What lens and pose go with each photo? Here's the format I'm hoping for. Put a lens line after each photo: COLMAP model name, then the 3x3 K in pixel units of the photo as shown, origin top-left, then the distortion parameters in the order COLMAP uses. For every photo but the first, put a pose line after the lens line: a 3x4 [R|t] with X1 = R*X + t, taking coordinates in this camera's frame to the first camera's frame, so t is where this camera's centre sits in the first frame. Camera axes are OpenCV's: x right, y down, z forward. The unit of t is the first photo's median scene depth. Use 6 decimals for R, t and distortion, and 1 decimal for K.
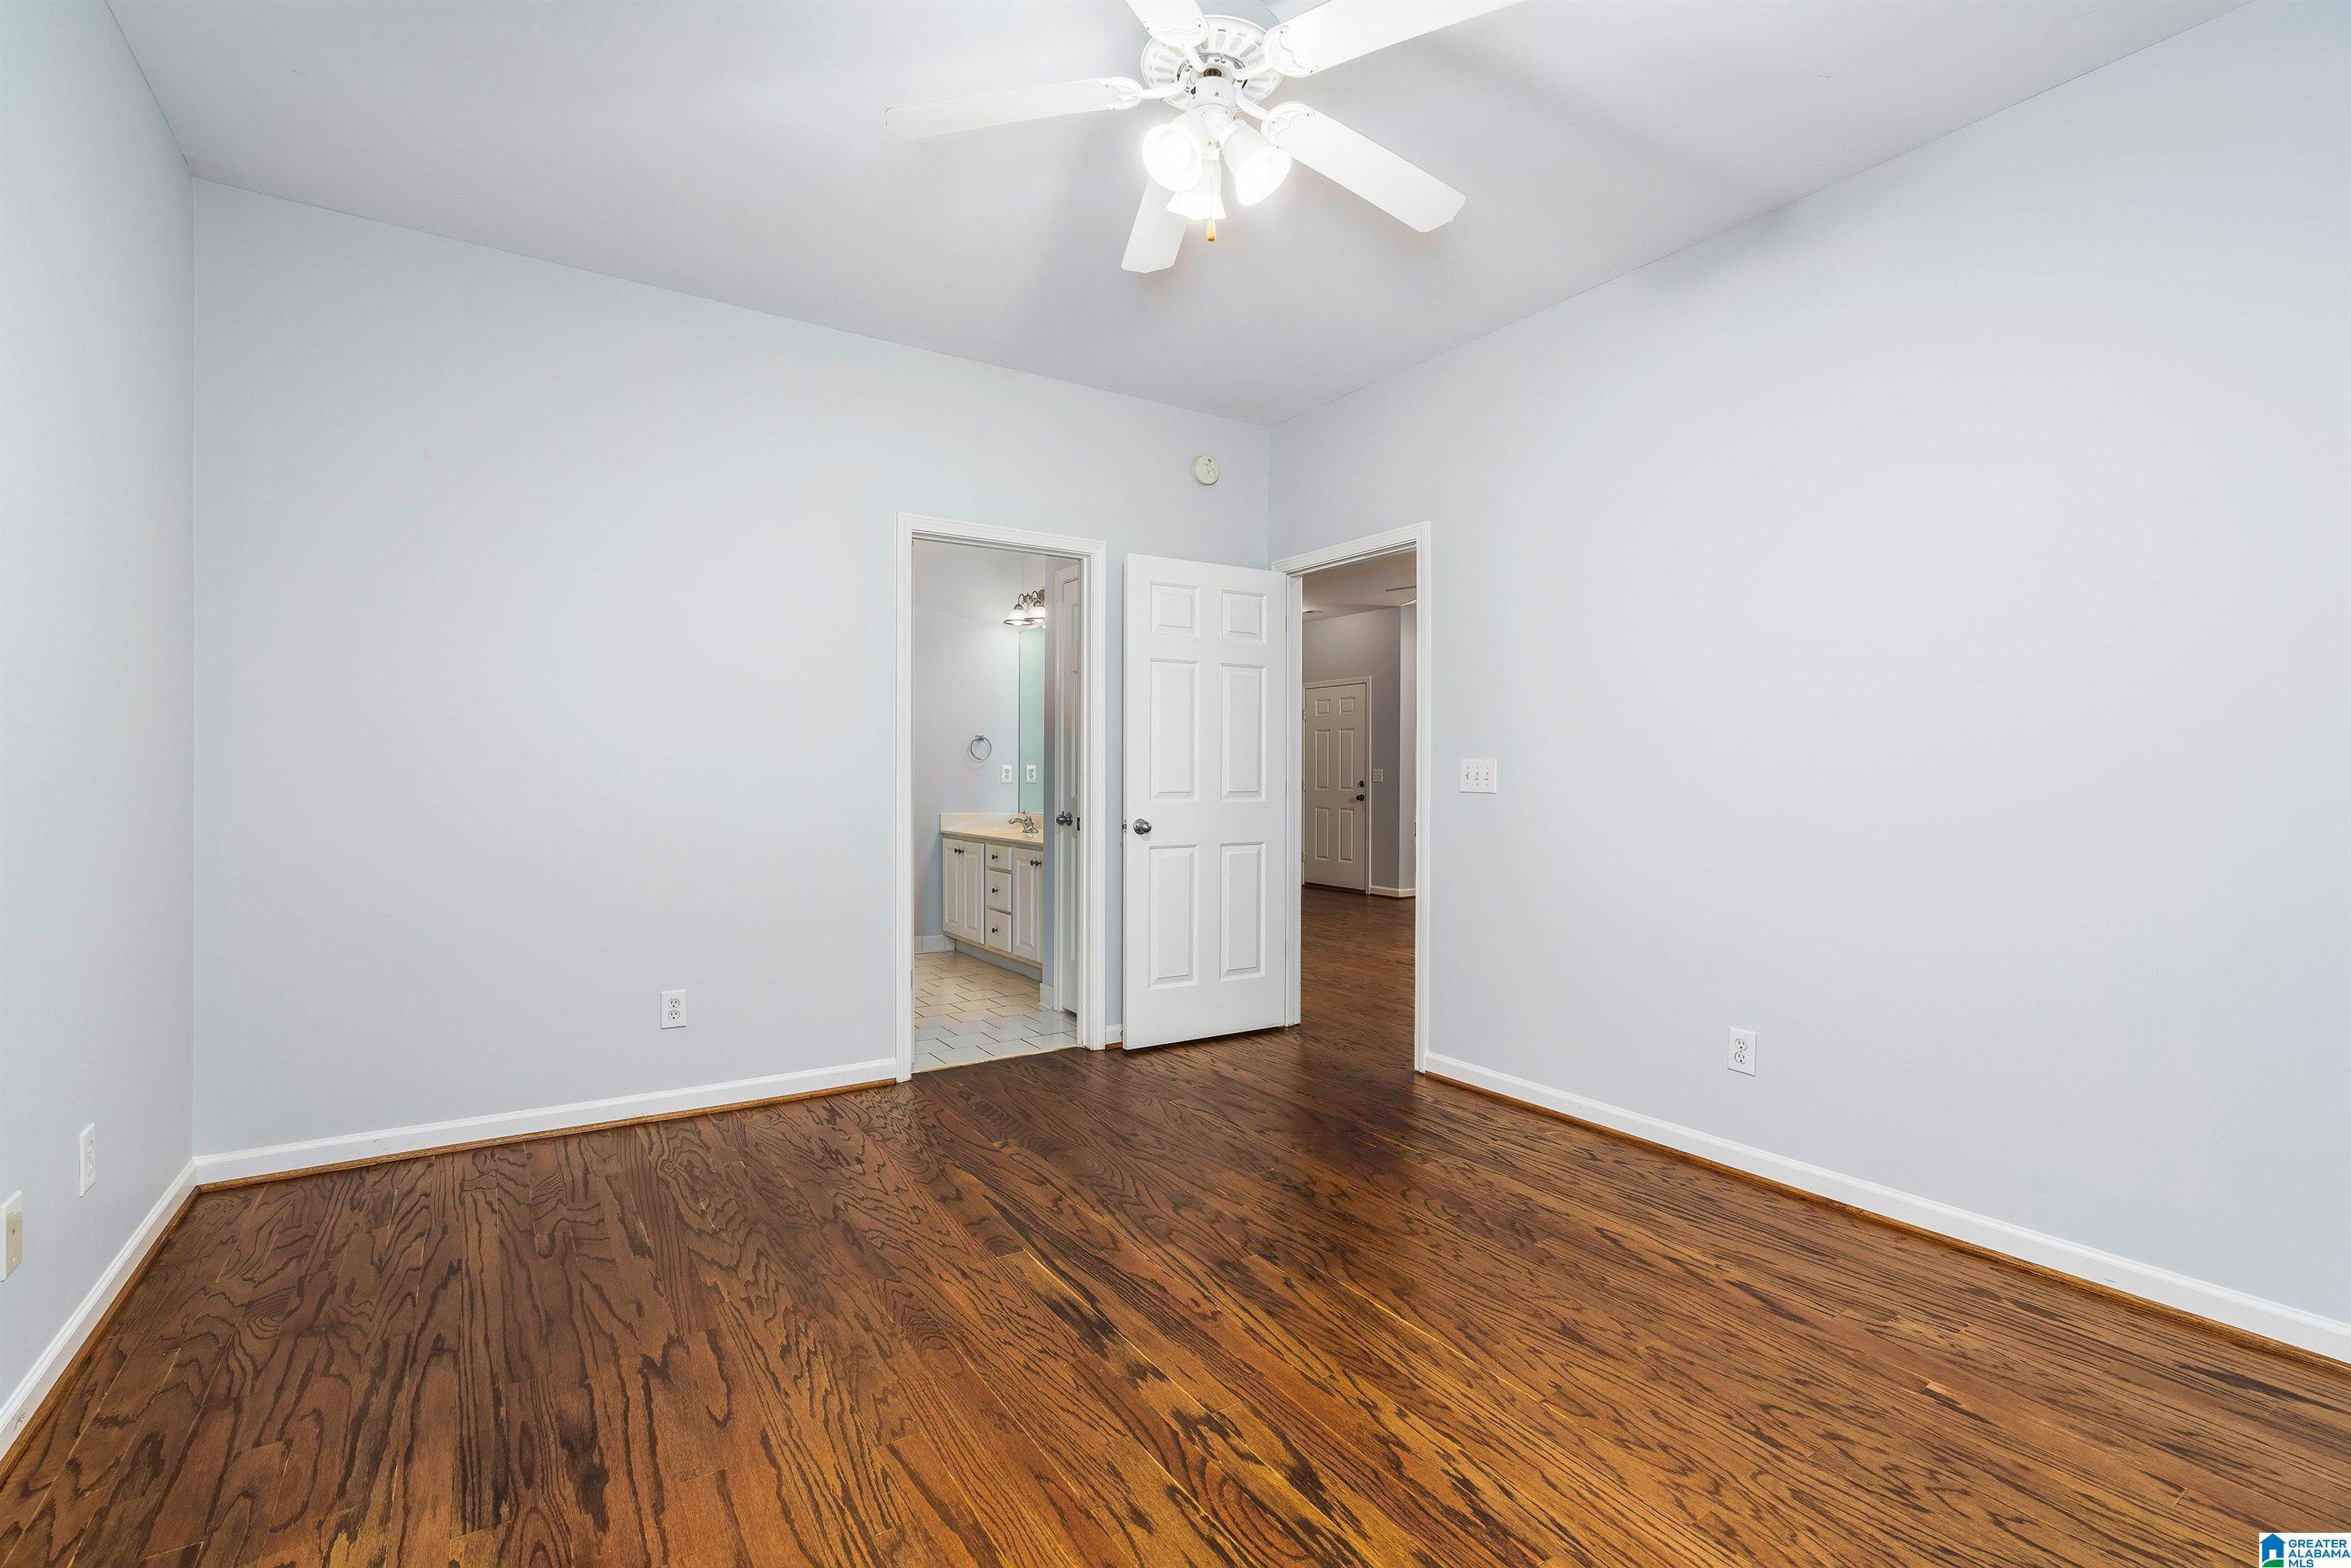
lens RADIAL K [[1039.2, 0, 1175.5], [0, 1039.2, 784.0], [0, 0, 1]] dist [-0.001772, -0.000080]
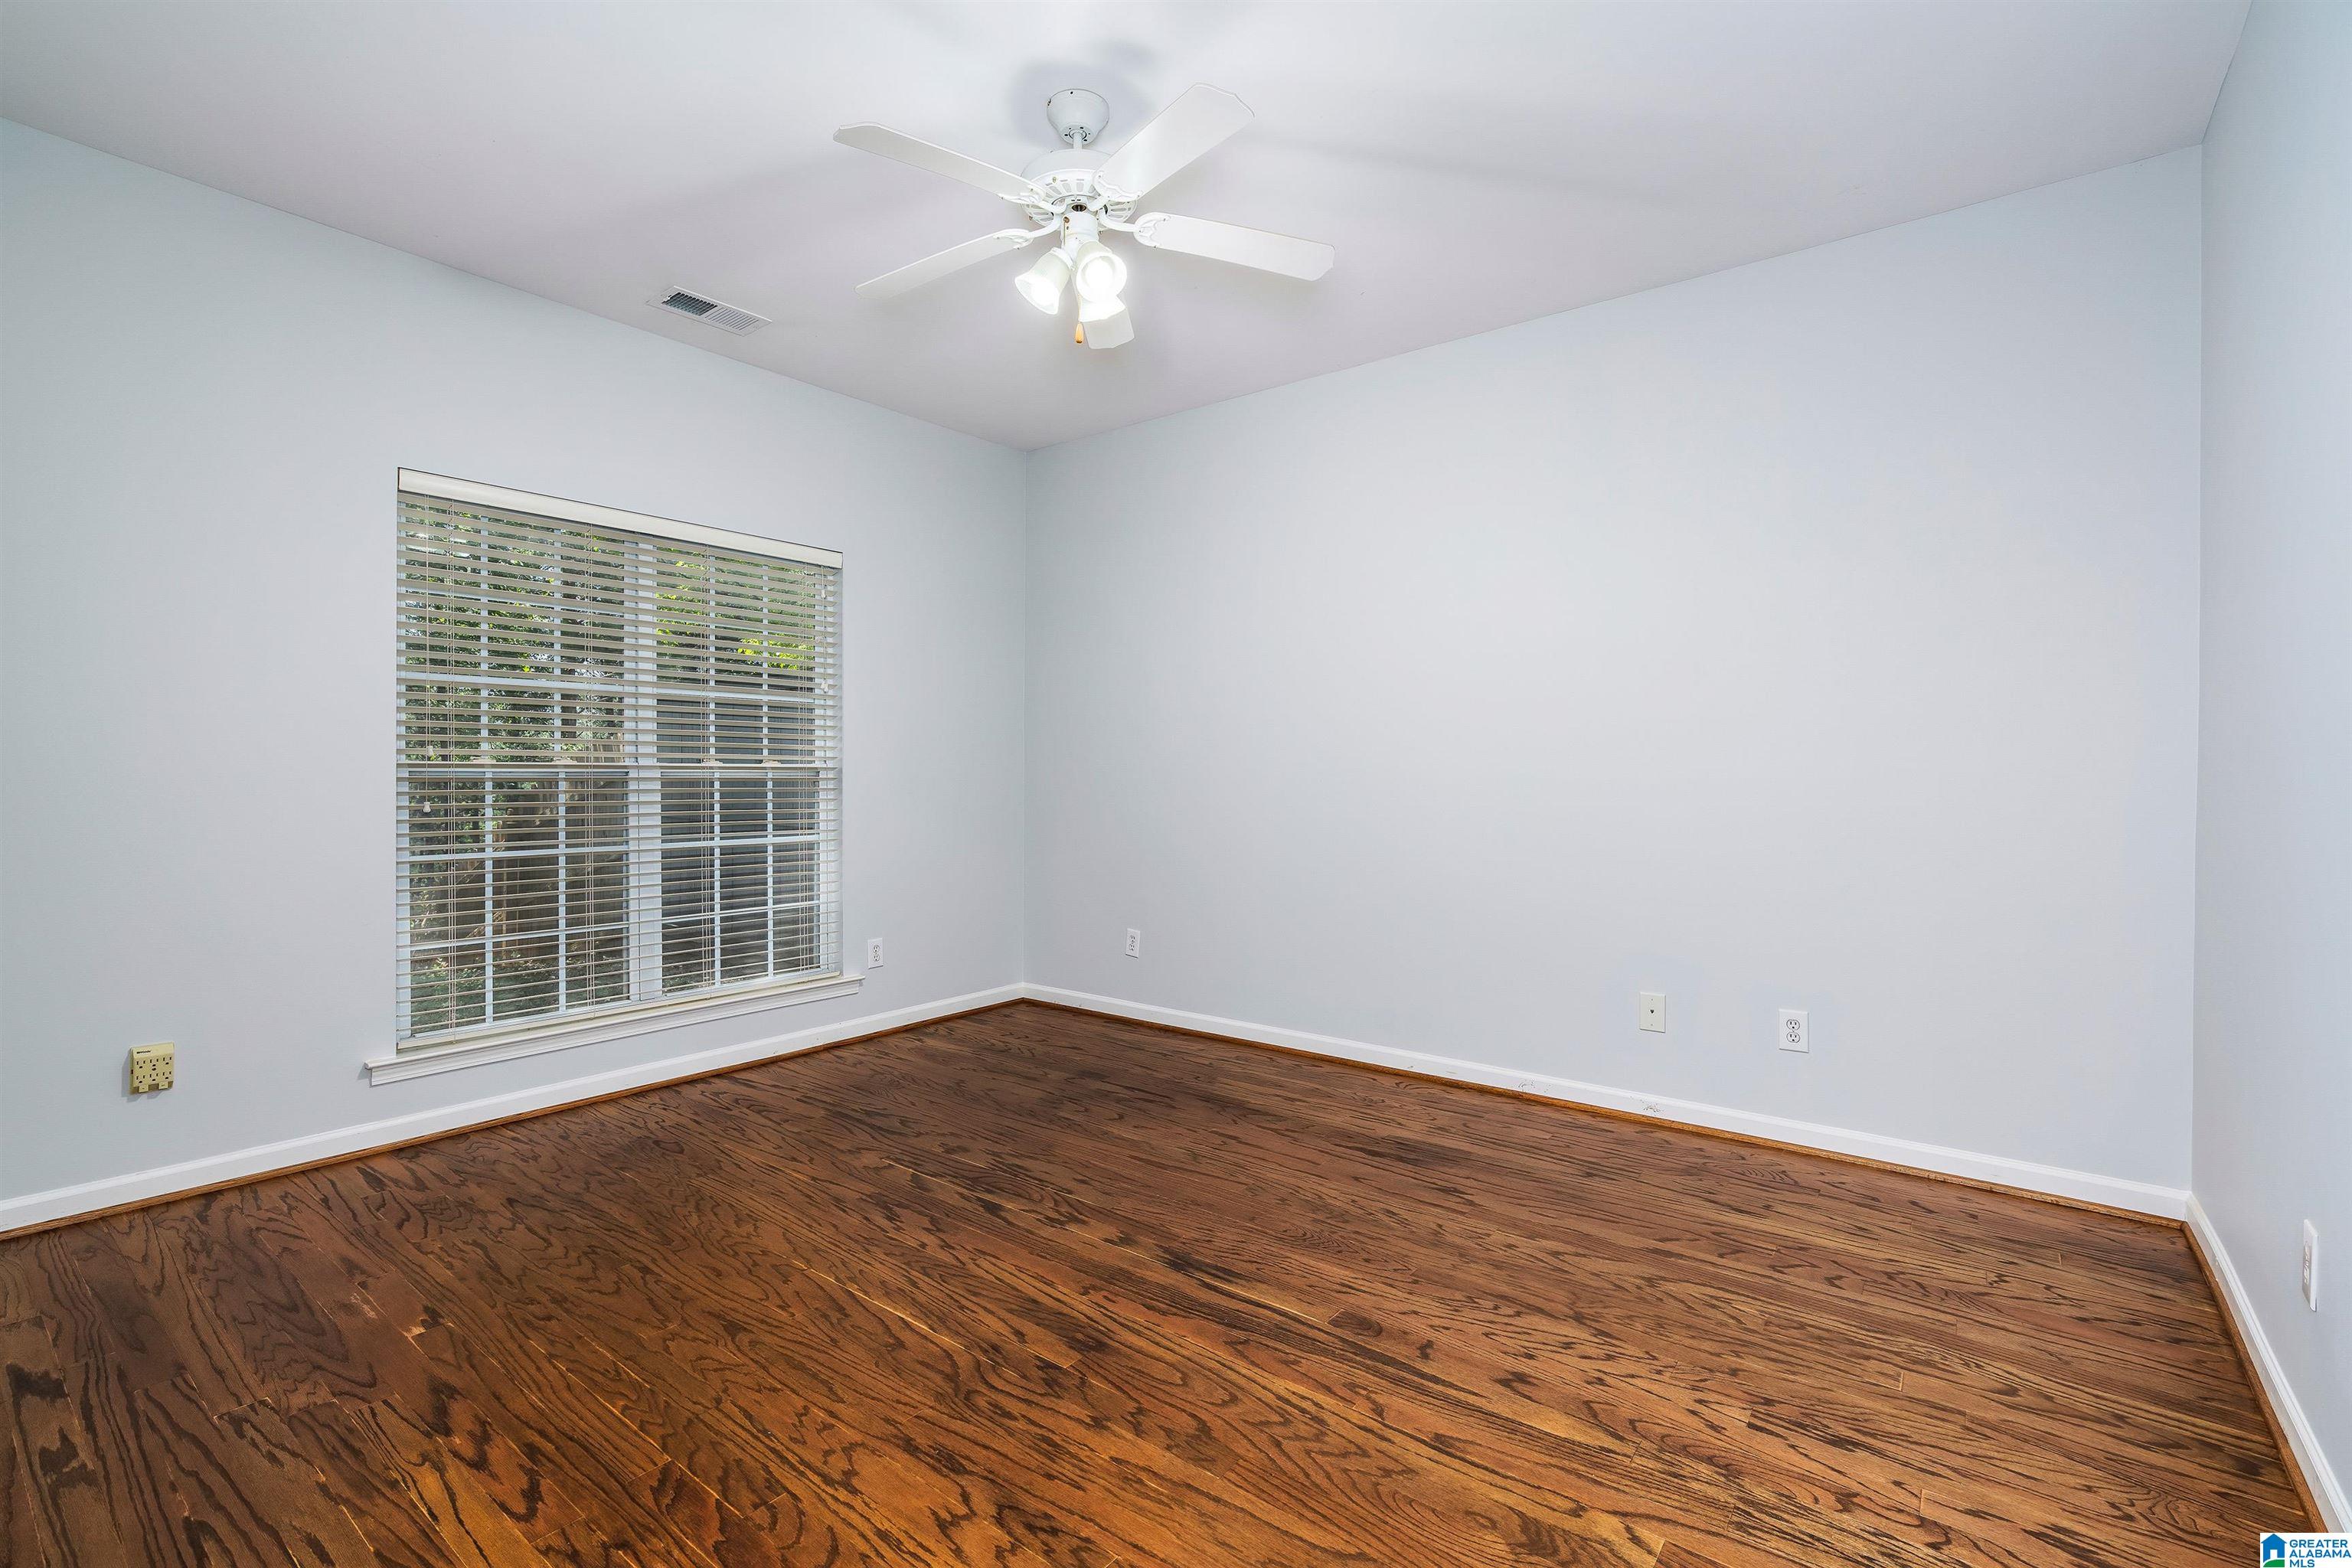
lens RADIAL K [[1039.7, 0, 1176.0], [0, 1039.7, 784.0], [0, 0, 1]] dist [-0.001772, -0.000080]
pose [[-0.946775, -0.004368, -0.321866, 0.281427], [-0.011862, 0.999702, 0.021323, -0.023177], [0.321677, 0.024006, -0.946545, 1.941555]]
